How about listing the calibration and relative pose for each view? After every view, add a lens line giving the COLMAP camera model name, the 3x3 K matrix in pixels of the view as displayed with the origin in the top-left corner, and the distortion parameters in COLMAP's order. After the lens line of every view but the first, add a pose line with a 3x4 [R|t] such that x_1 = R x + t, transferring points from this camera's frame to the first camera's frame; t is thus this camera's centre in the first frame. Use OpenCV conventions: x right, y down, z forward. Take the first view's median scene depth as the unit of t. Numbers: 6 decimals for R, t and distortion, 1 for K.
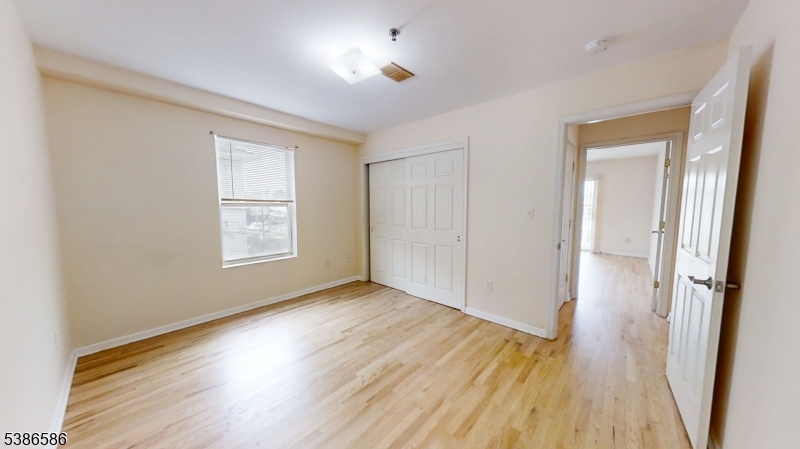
lens RADIAL K [[252.9, 0, 399.9], [0, 252.9, 226.6], [0, 0, 1]] dist [0.000236, -0.000001]
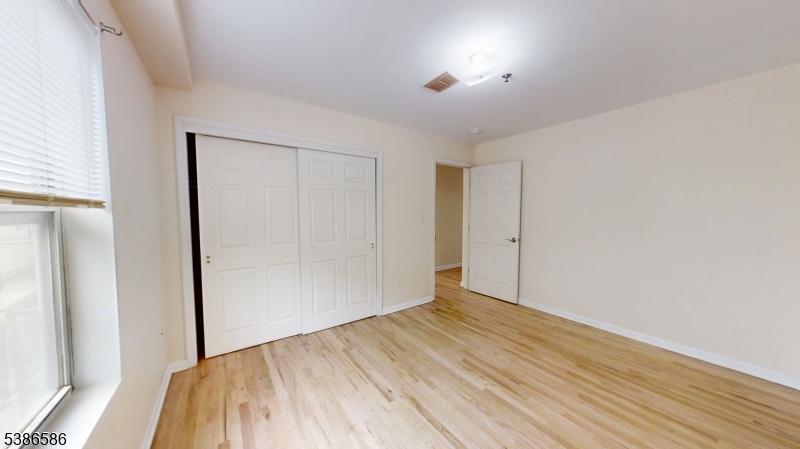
lens RADIAL K [[252.9, 0, 399.9], [0, 252.9, 226.6], [0, 0, 1]] dist [0.000236, -0.000001]
pose [[0.214496, -0.060611, 0.974842, -0.813440], [0.083302, 0.995571, 0.043570, -0.071819], [-0.973166, 0.071861, 0.218595, 0.749327]]
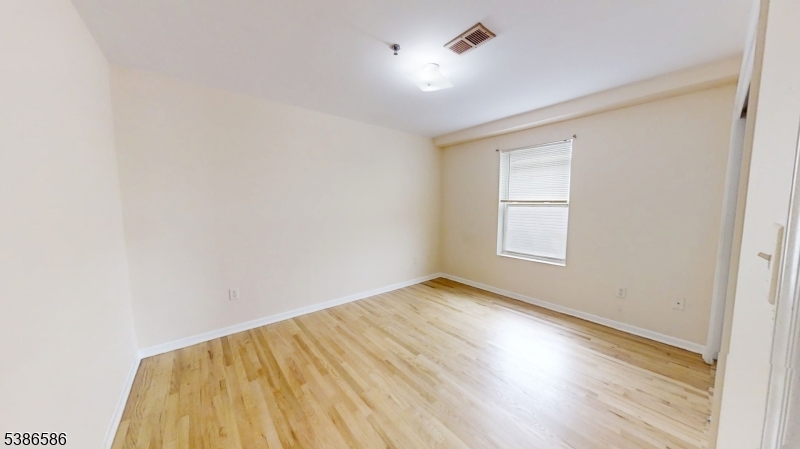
lens RADIAL K [[246.8, 0, 397.8], [0, 246.8, 226.9], [0, 0, 1]] dist [-0.000367, -0.000022]
pose [[-0.155190, 0.085628, -0.984167, 0.630139], [-0.083460, 0.991538, 0.099430, -0.063335], [0.984353, 0.097569, -0.146730, 0.718608]]
